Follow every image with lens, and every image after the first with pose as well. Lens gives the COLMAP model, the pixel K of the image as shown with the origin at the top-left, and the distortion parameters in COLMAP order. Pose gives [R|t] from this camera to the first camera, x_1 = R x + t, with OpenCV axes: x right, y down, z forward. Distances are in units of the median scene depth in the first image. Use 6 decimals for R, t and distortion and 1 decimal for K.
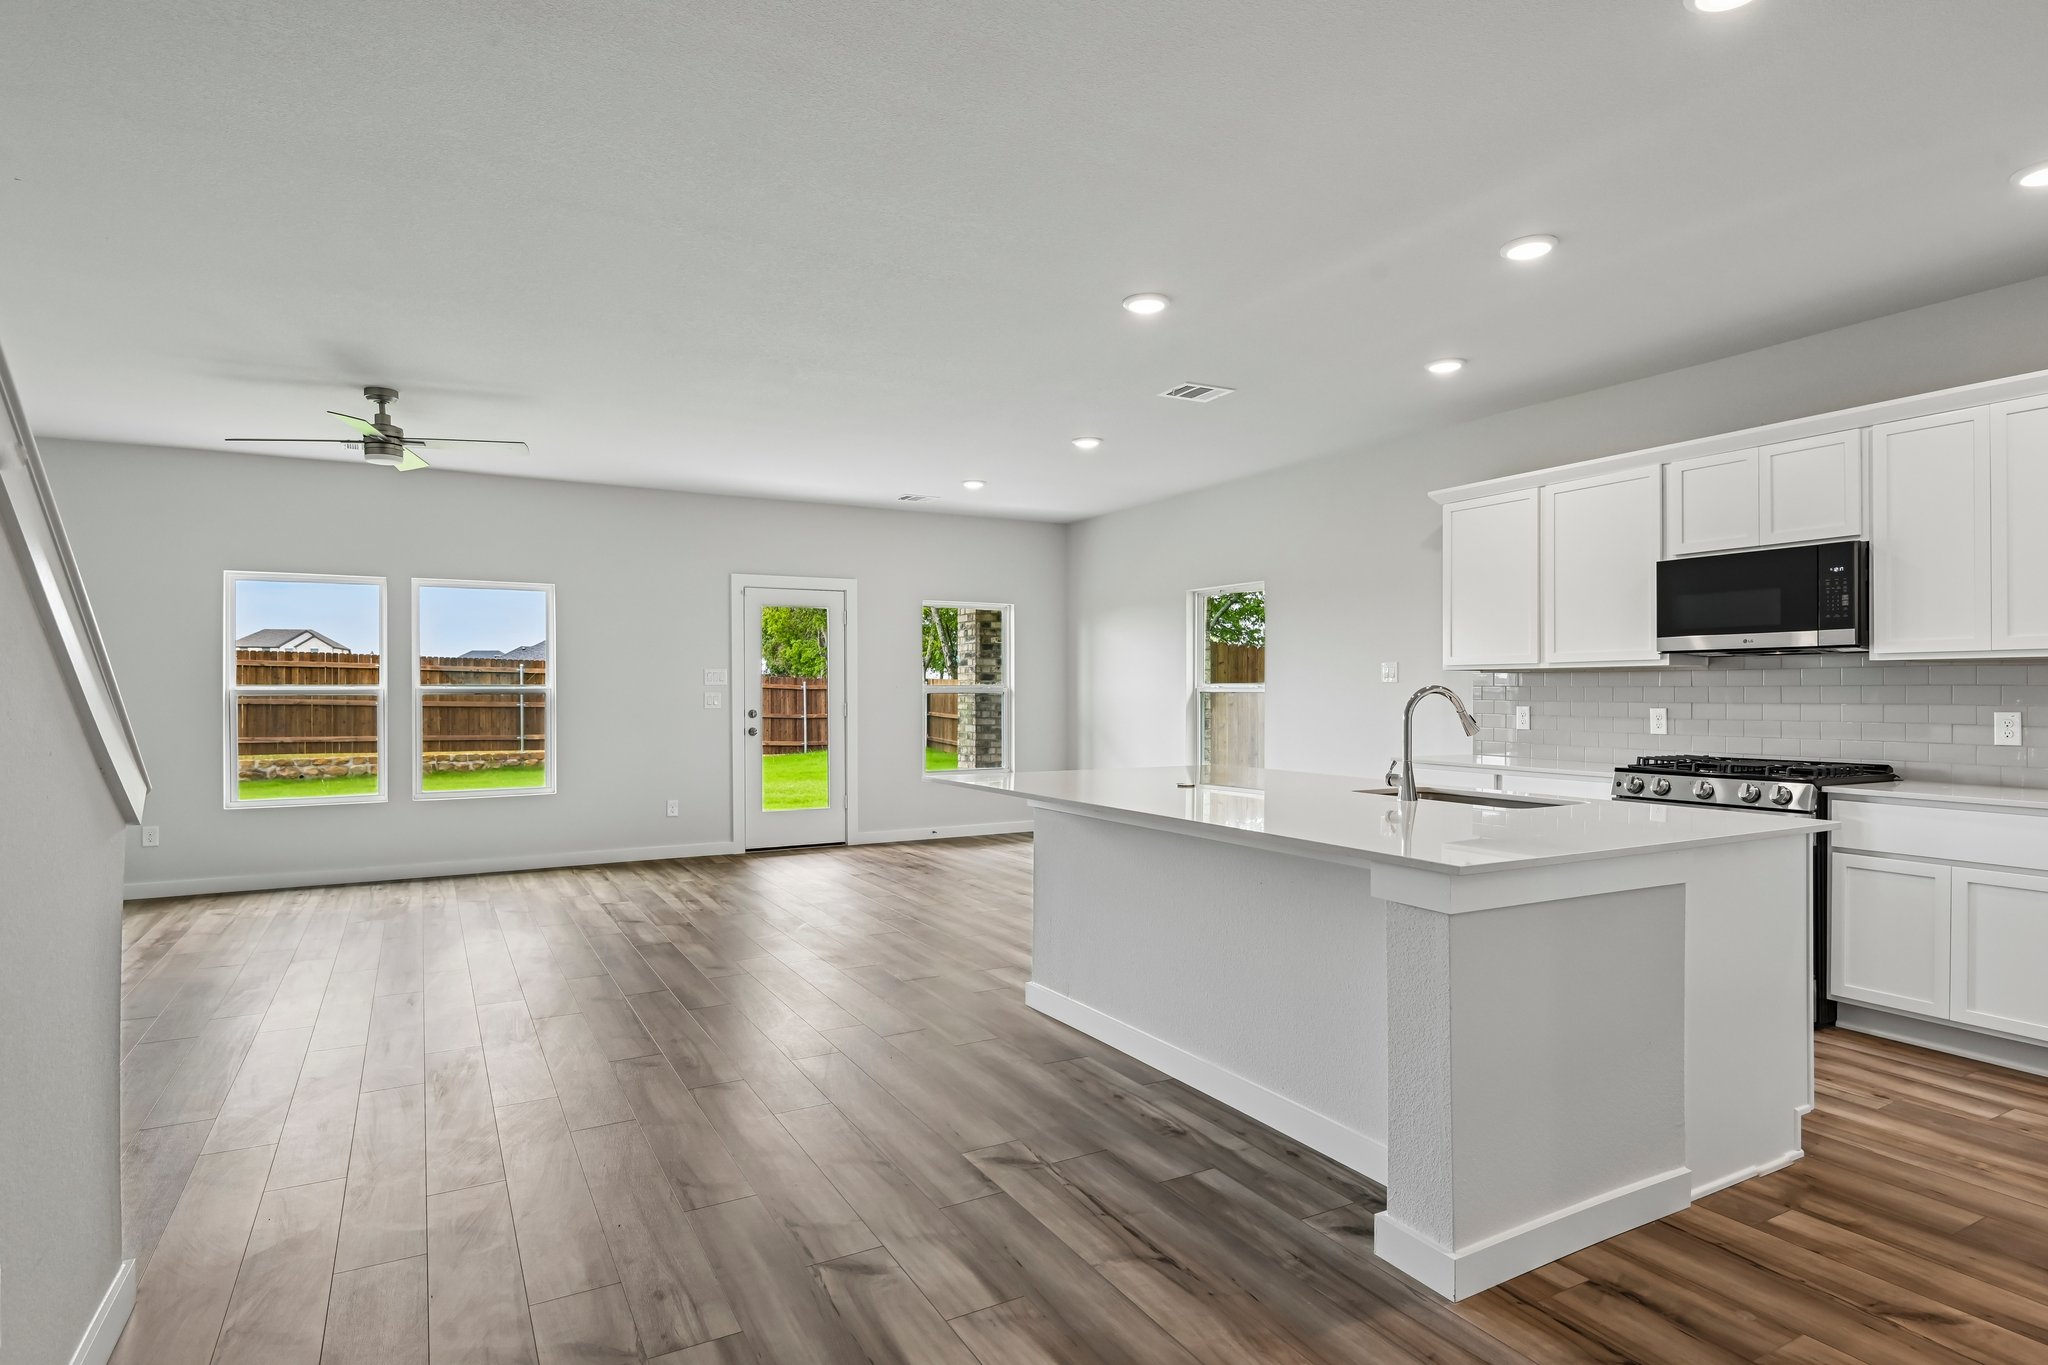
lens RADIAL K [[1089.0, 0, 1030.7], [0, 1089.0, 688.2], [0, 0, 1]] dist [0.005789, -0.008583]
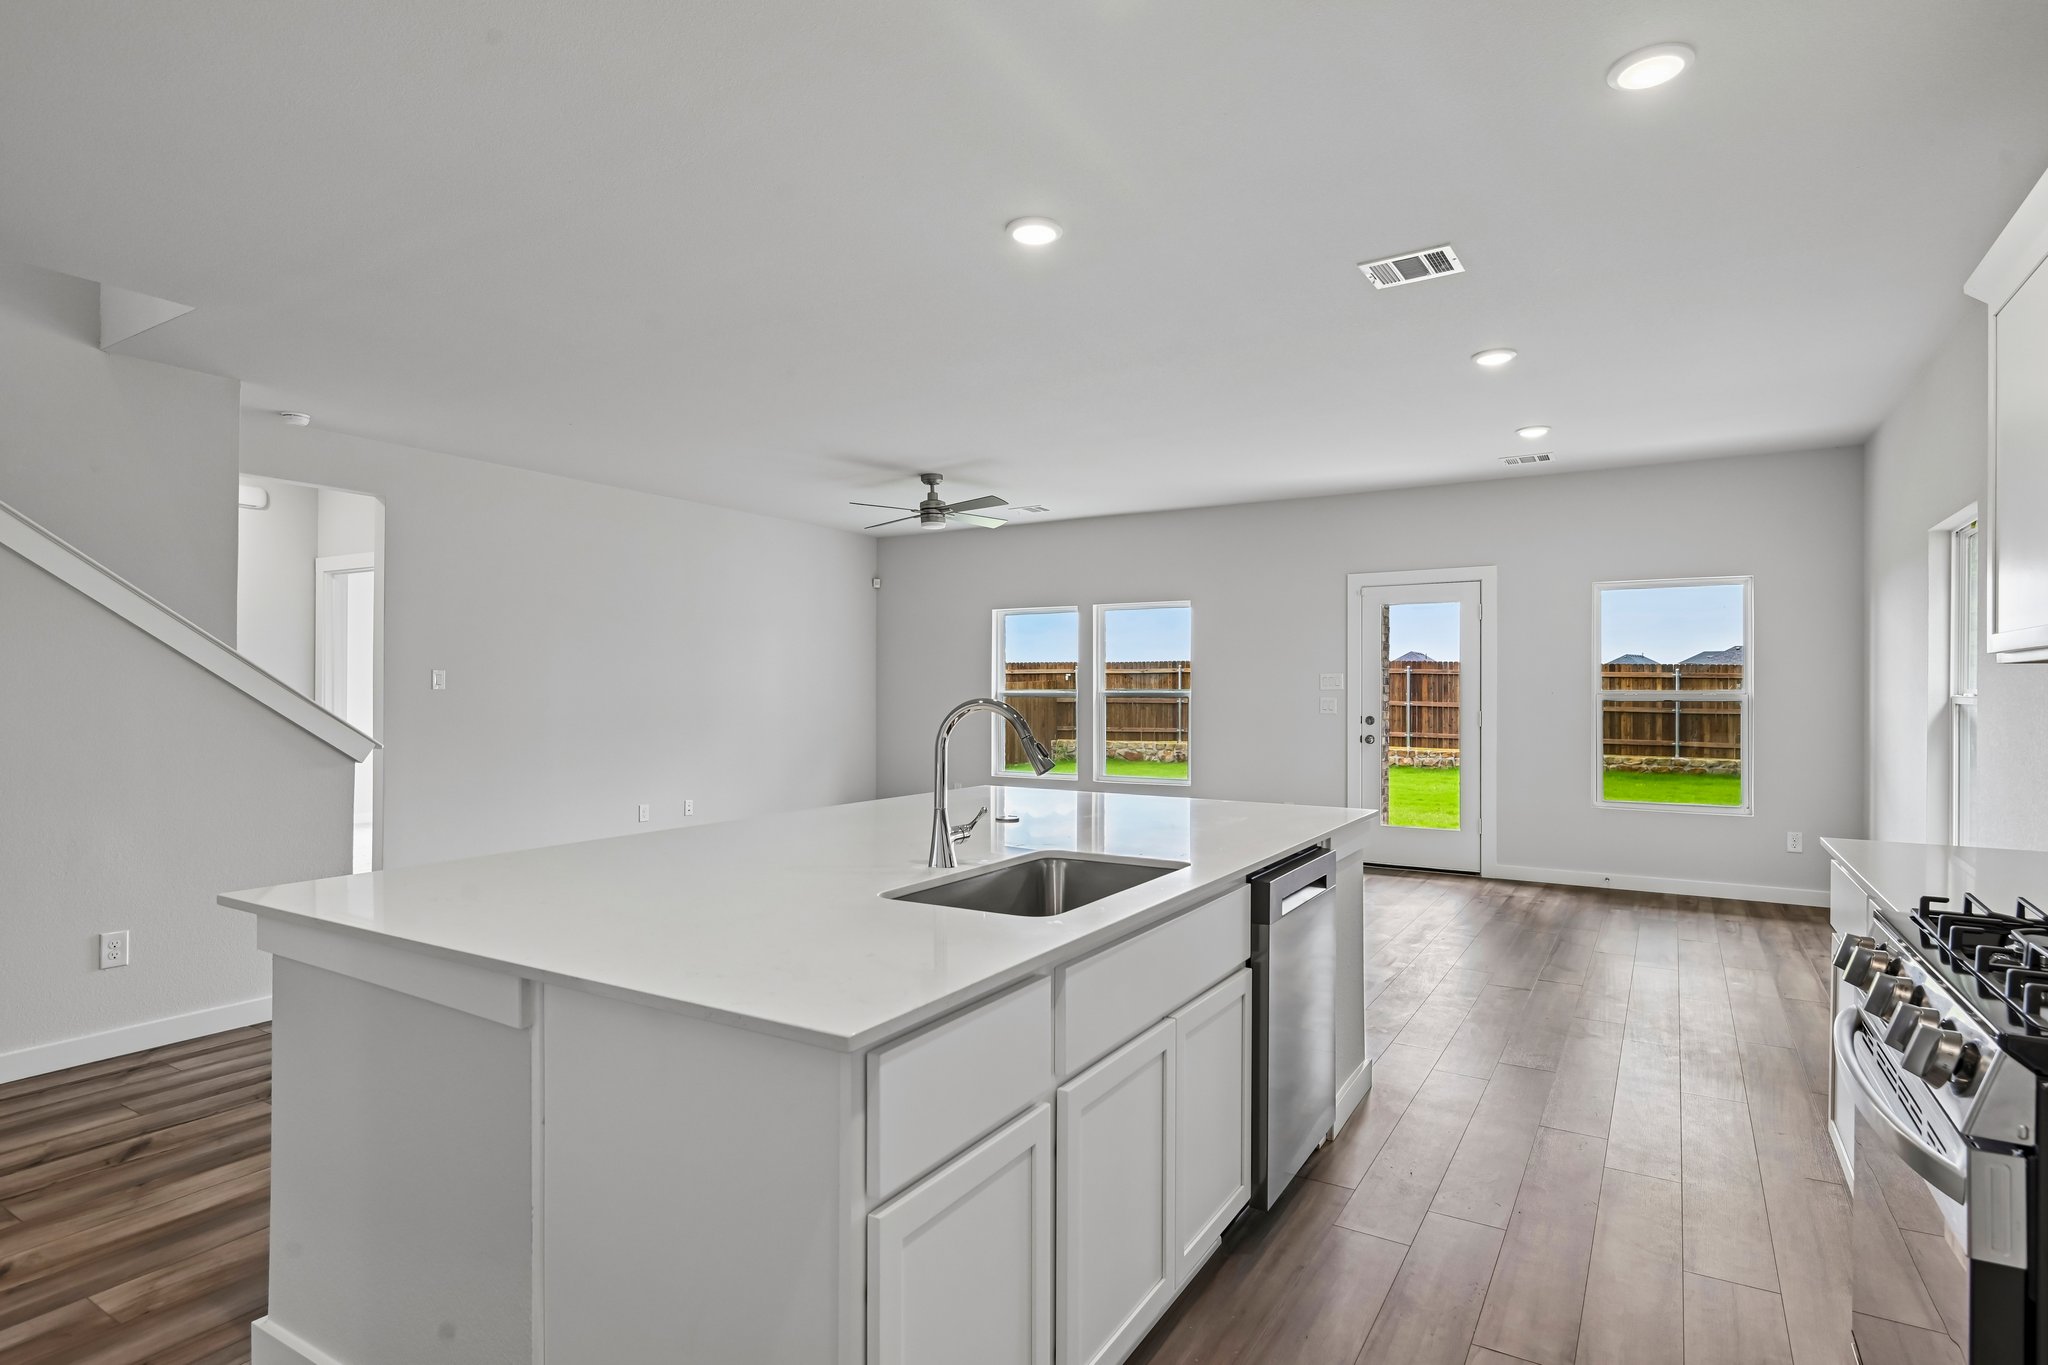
lens RADIAL K [[1041.1, 0, 1024.0], [0, 1041.1, 682.5], [0, 0, 1]] dist [-0.001542, -0.000326]
pose [[0.481326, -0.003468, -0.876535, 0.449073], [-0.002500, 0.999983, -0.005329, -0.004219], [0.876538, 0.004757, 0.481309, 0.346855]]
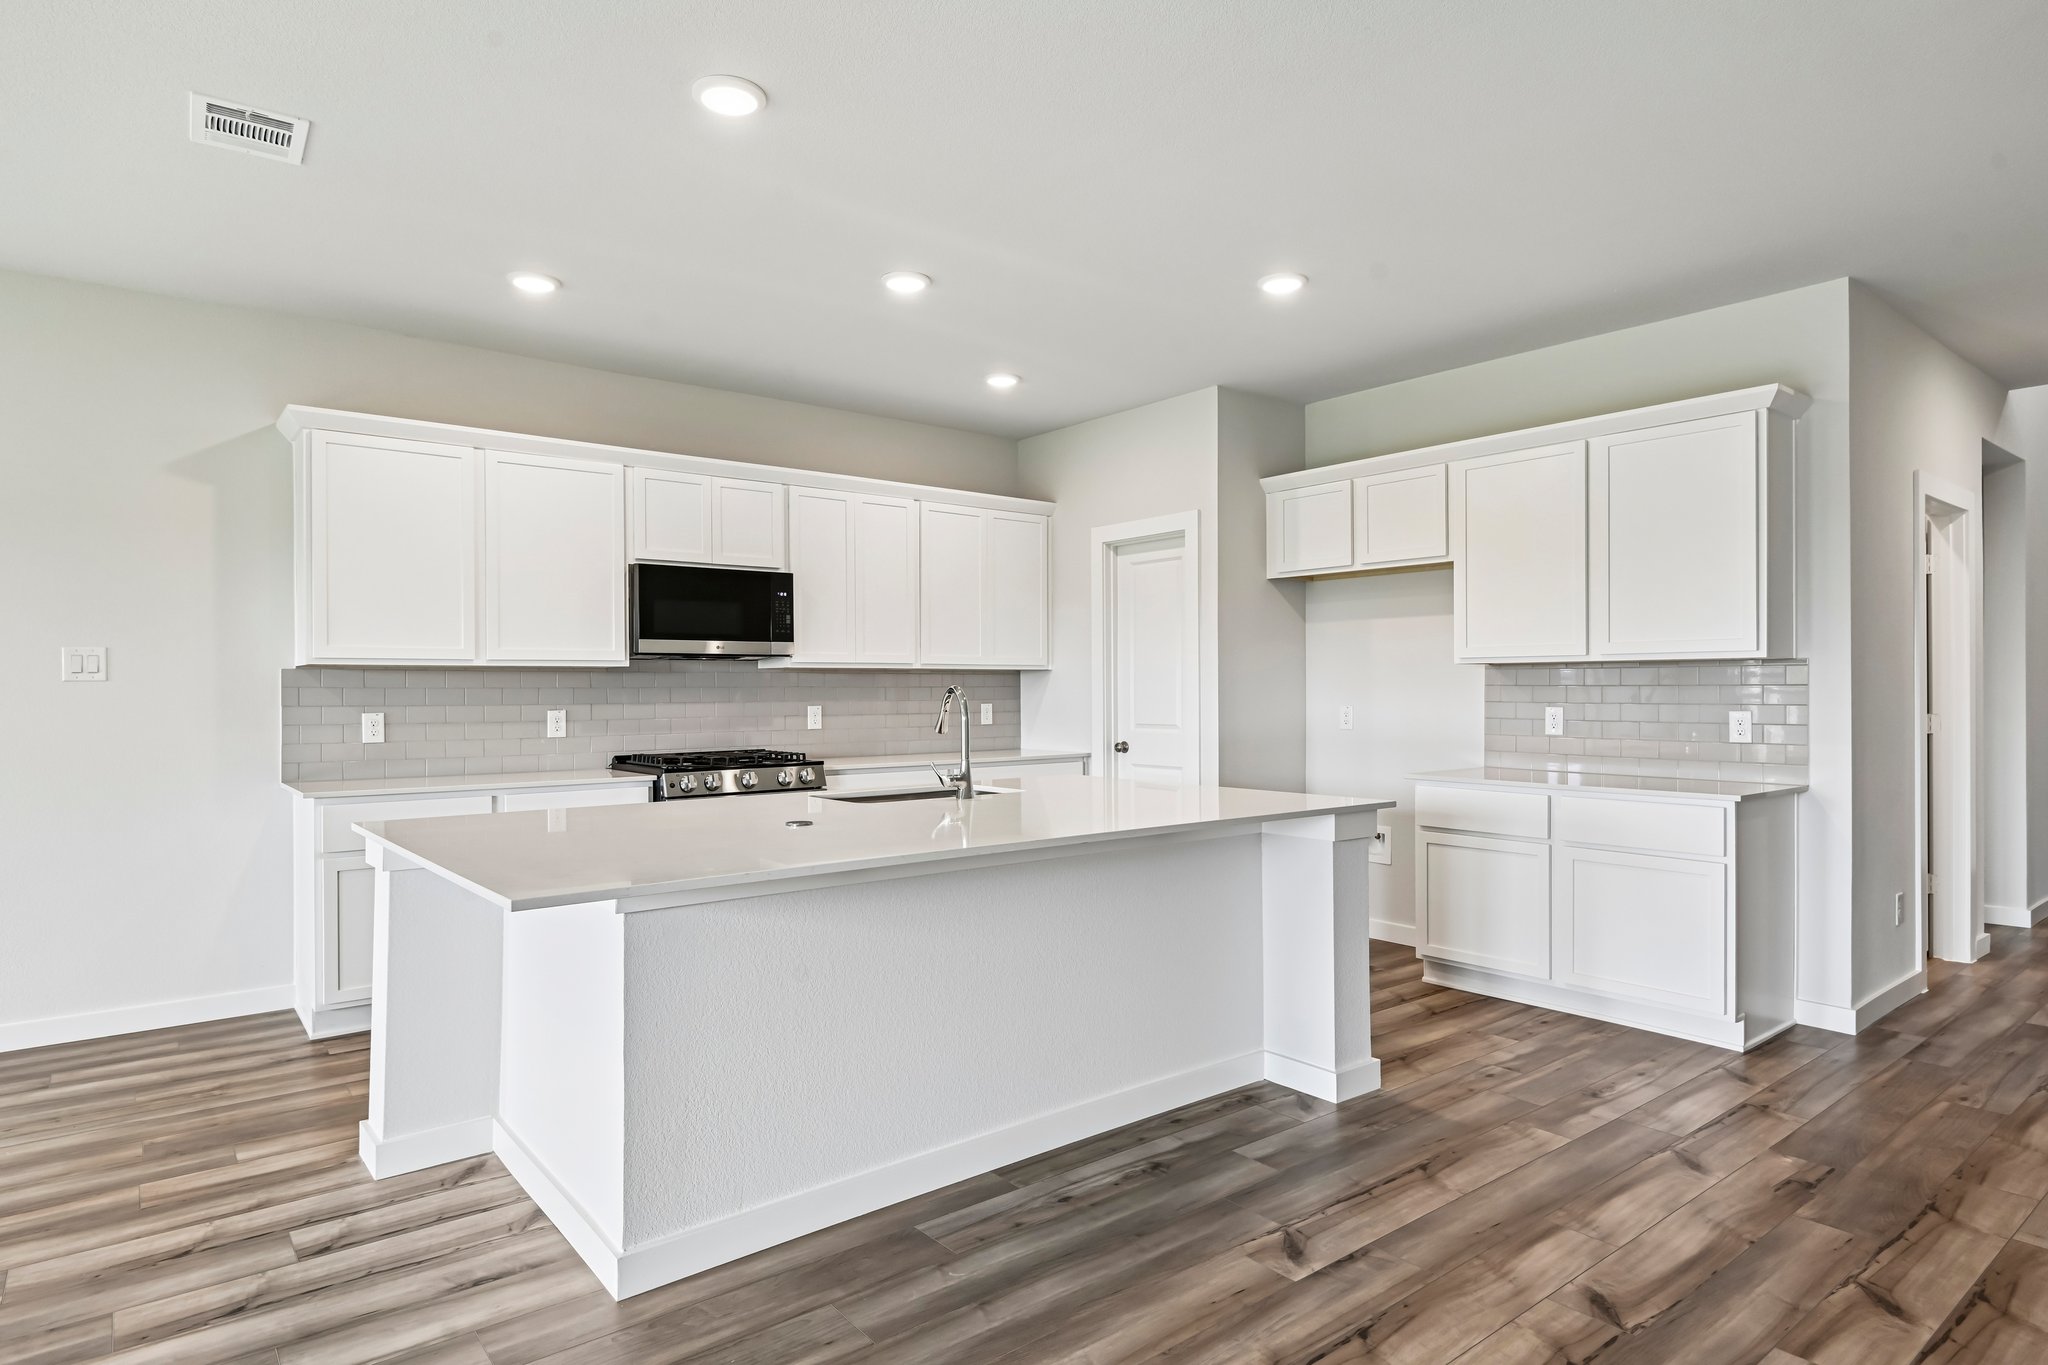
lens RADIAL K [[1135.5, 0, 1029.6], [0, 1135.5, 690.2], [0, 0, 1]] dist [0.000714, -0.002286]
pose [[-0.162421, 0.000270, 0.986722, -0.334127], [0.002868, 0.999996, 0.000198, 0.001113], [-0.986717, 0.002862, -0.162421, 0.527328]]
